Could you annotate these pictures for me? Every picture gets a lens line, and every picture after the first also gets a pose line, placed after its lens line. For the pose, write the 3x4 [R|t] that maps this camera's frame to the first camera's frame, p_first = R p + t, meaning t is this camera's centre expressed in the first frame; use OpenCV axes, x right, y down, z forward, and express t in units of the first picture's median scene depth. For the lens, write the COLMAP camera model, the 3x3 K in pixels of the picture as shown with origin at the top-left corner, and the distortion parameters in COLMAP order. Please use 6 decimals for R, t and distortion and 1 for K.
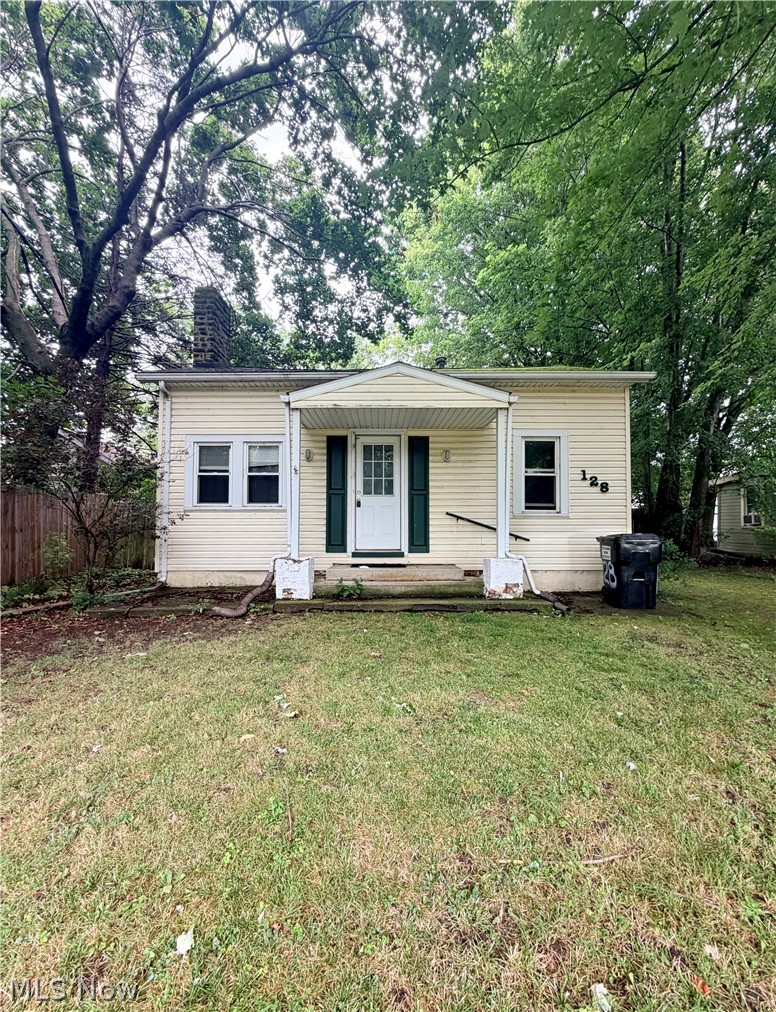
lens RADIAL K [[459.6, 0, 386.3], [0, 459.6, 517.5], [0, 0, 1]] dist [-0.000269, -0.000234]
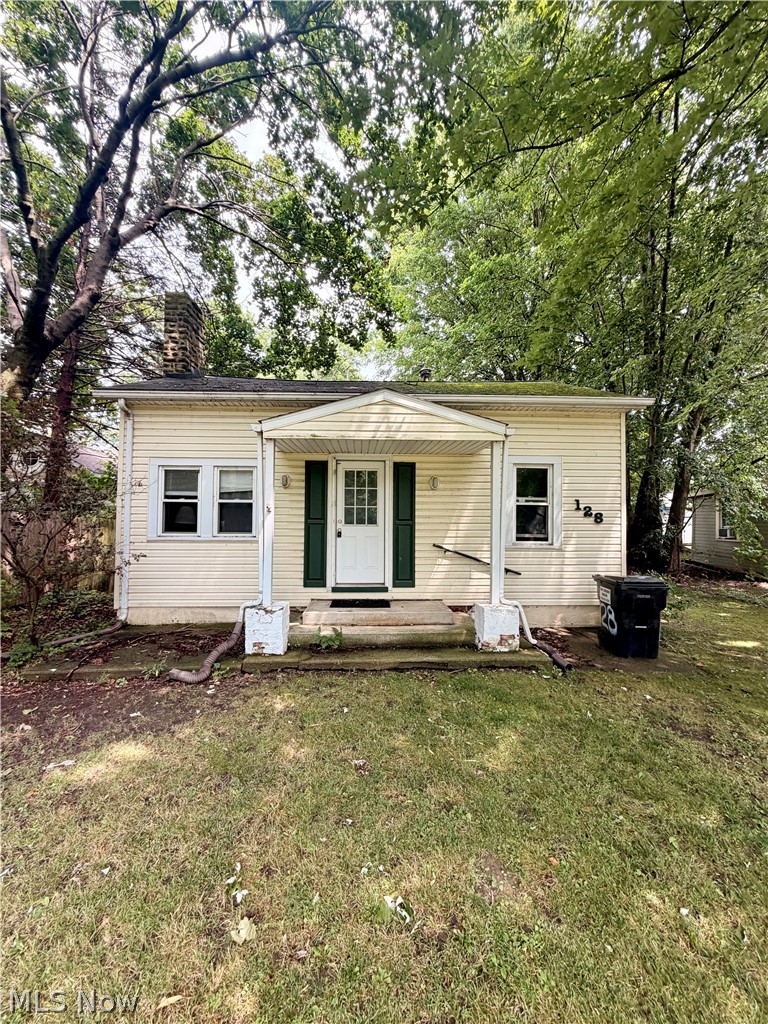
lens RADIAL K [[432.9, 0, 383.5], [0, 432.9, 508.0], [0, 0, 1]] dist [0.001196, 0.000178]
pose [[0.999166, 0.007198, 0.040199, -0.006652], [-0.007574, 0.999929, 0.009211, -0.090994], [-0.040130, -0.009508, 0.999149, 0.121981]]
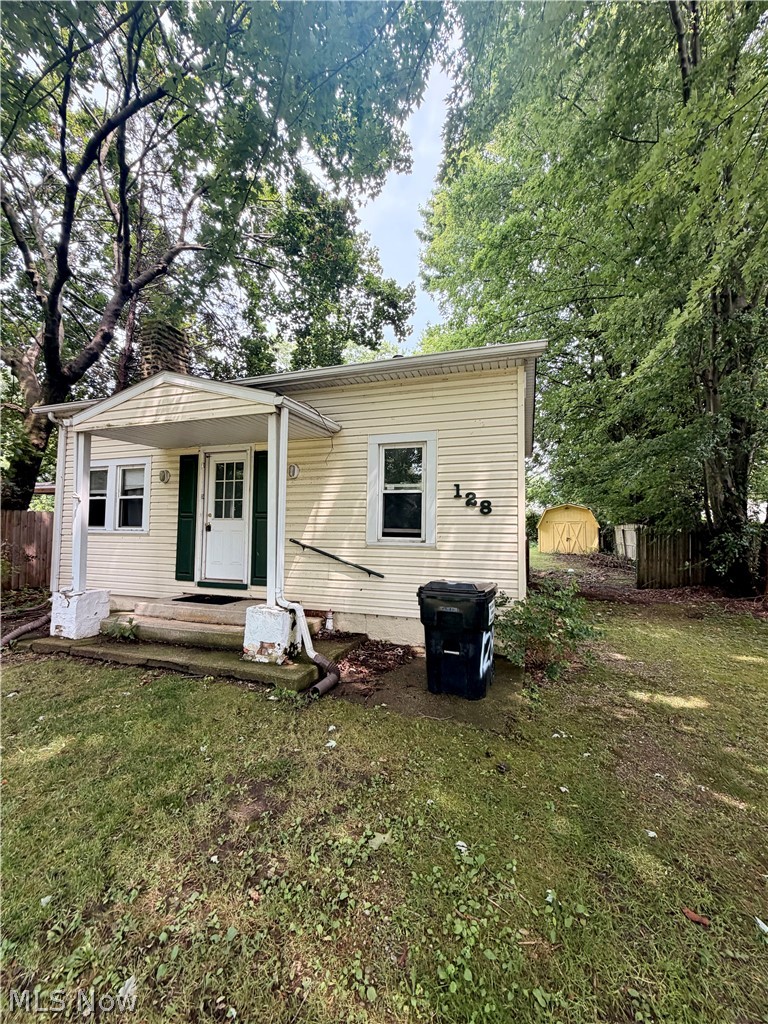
lens RADIAL K [[432.9, 0, 383.5], [0, 432.9, 508.0], [0, 0, 1]] dist [0.001196, 0.000178]
pose [[0.940799, -0.009134, -0.338841, 0.554367], [0.000737, 0.999690, -0.024904, -0.047947], [0.338963, 0.023180, 0.940514, 0.307735]]
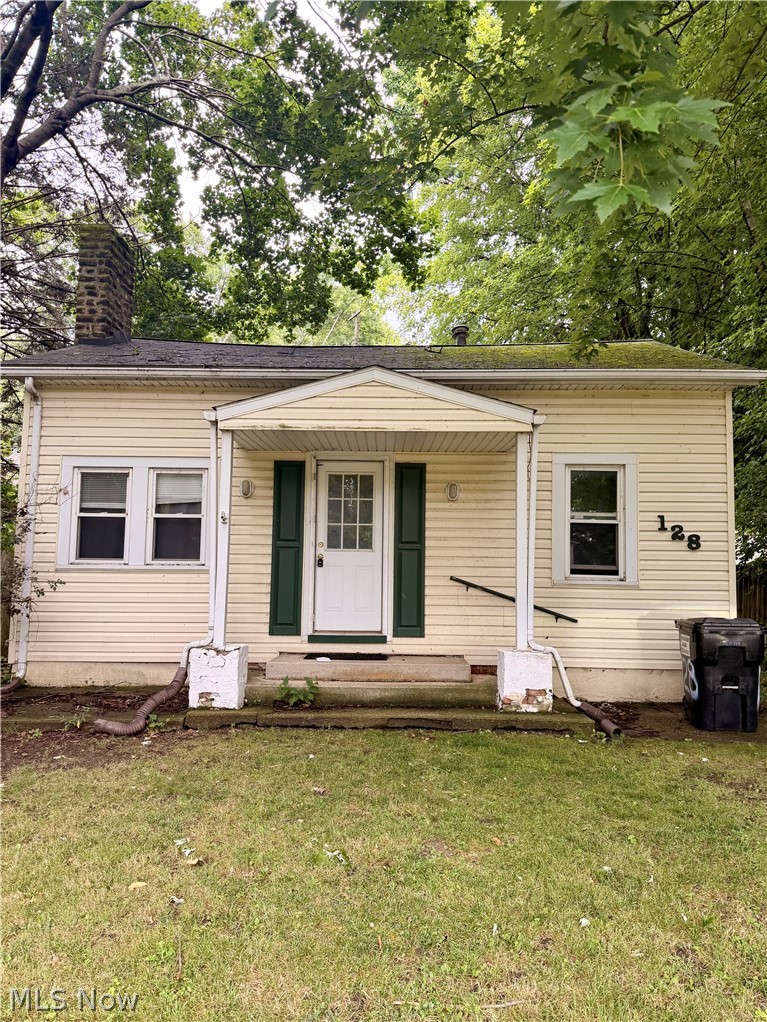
lens RADIAL K [[804.5, 0, 386.9], [0, 804.5, 512.5], [0, 0, 1]] dist [0.129405, -0.235236]
pose [[0.999786, 0.011385, -0.017295, 0.056424], [-0.012288, 0.998516, -0.053052, -0.040699], [0.016665, 0.053253, 0.998442, -0.171513]]
